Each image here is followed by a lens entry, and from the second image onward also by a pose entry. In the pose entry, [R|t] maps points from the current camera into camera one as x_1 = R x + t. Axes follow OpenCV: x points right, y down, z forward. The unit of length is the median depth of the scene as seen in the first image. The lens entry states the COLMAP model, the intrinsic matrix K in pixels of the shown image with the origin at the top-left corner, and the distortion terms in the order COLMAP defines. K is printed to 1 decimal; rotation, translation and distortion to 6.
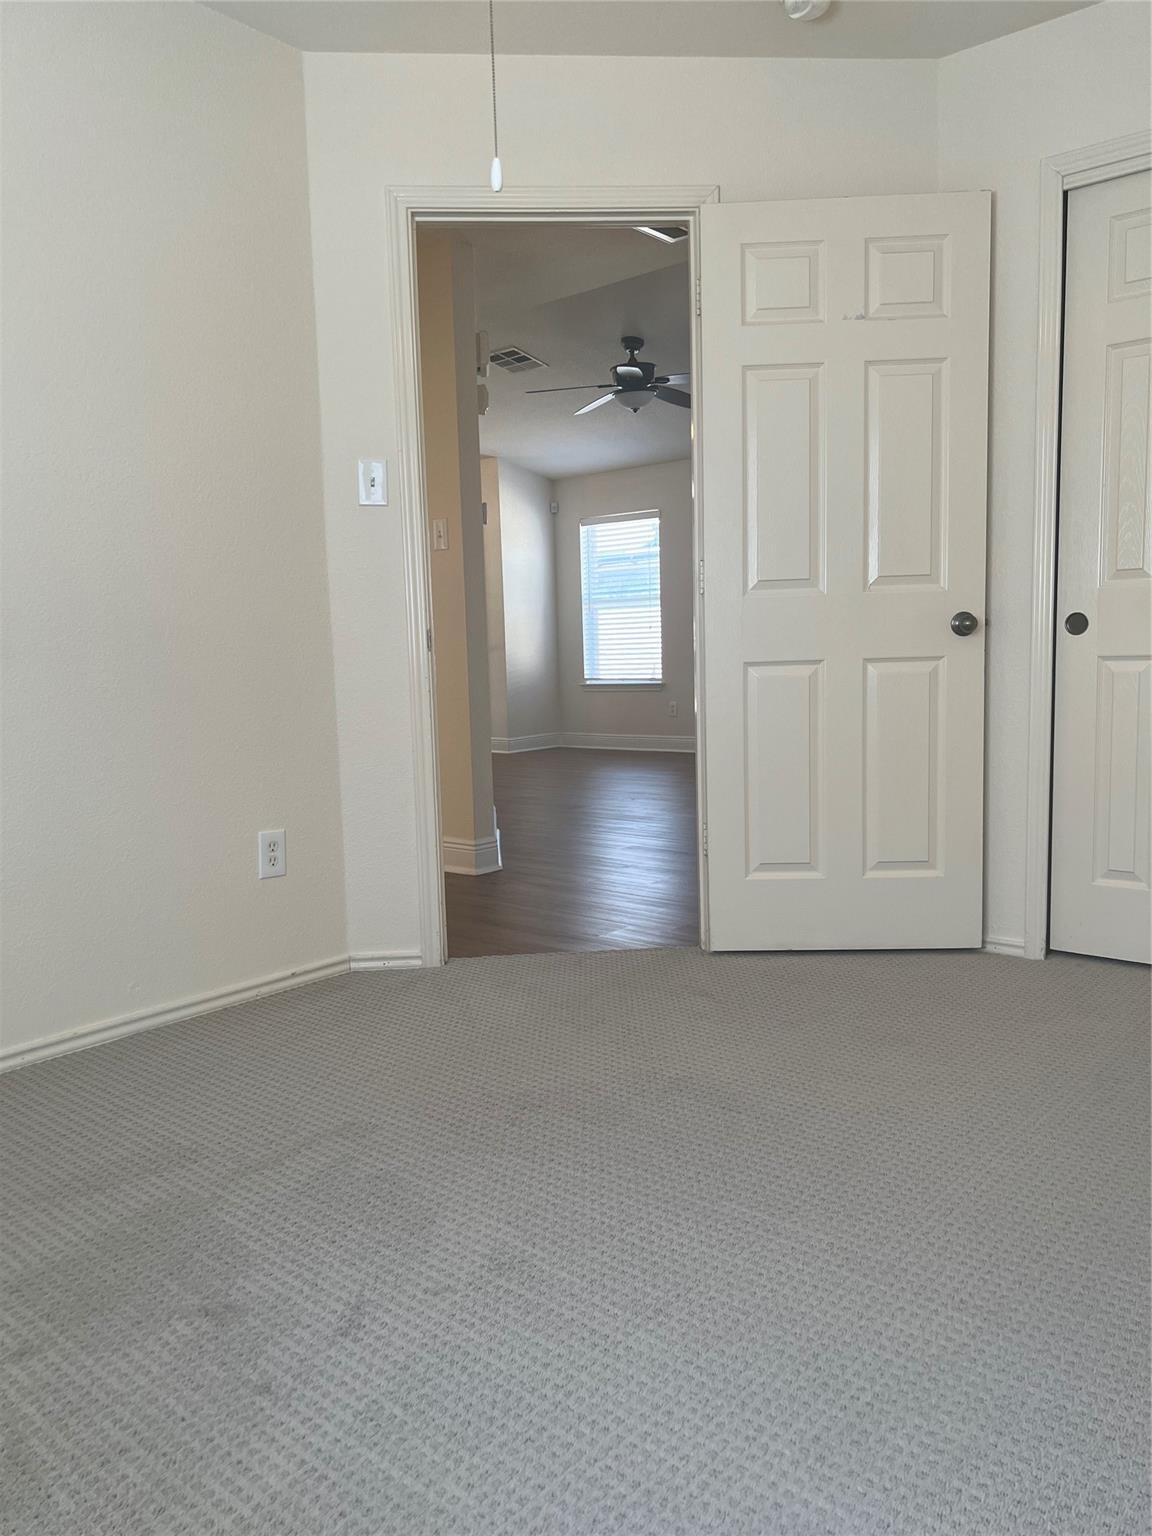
lens RADIAL K [[1153.2, 0, 571.4], [0, 1153.2, 777.3], [0, 0, 1]] dist [0.054807, -0.056684]
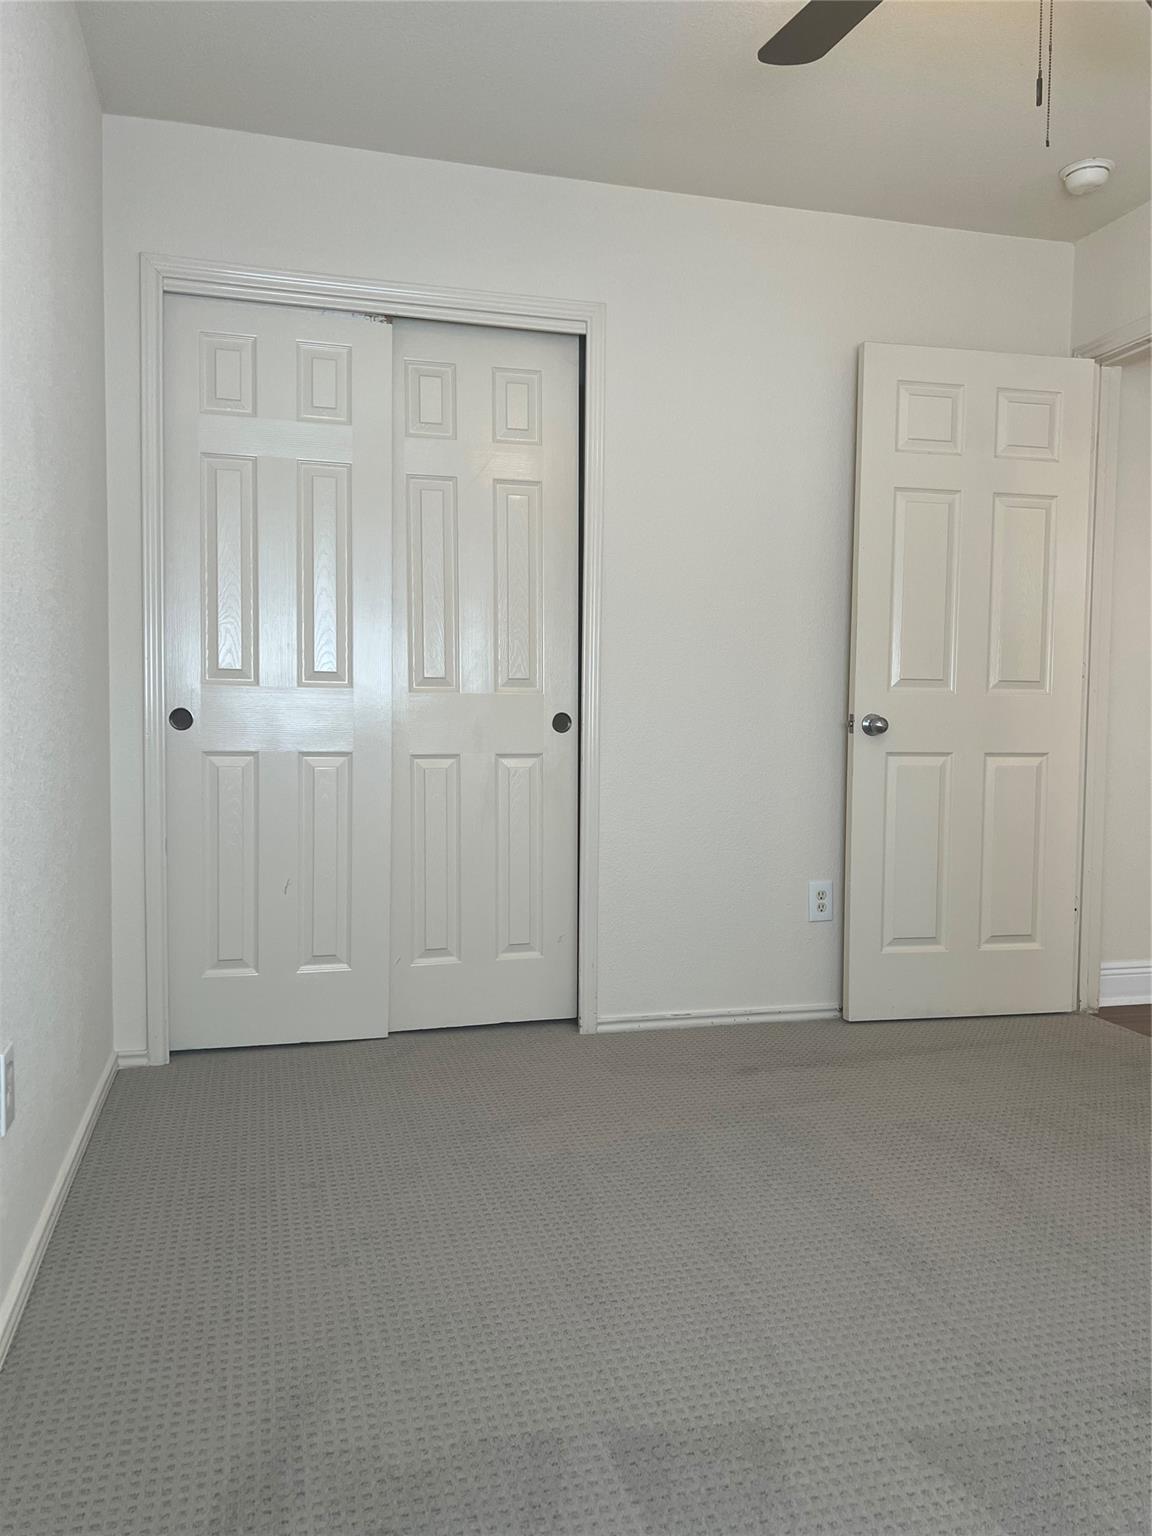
lens RADIAL K [[1153.2, 0, 585.9], [0, 1153.2, 782.2], [0, 0, 1]] dist [0.054807, -0.056684]
pose [[0.970248, 0.026271, 0.240684, -0.387016], [-0.009732, 0.997524, -0.069650, 0.007548], [-0.241918, 0.065235, 0.968101, 0.013435]]
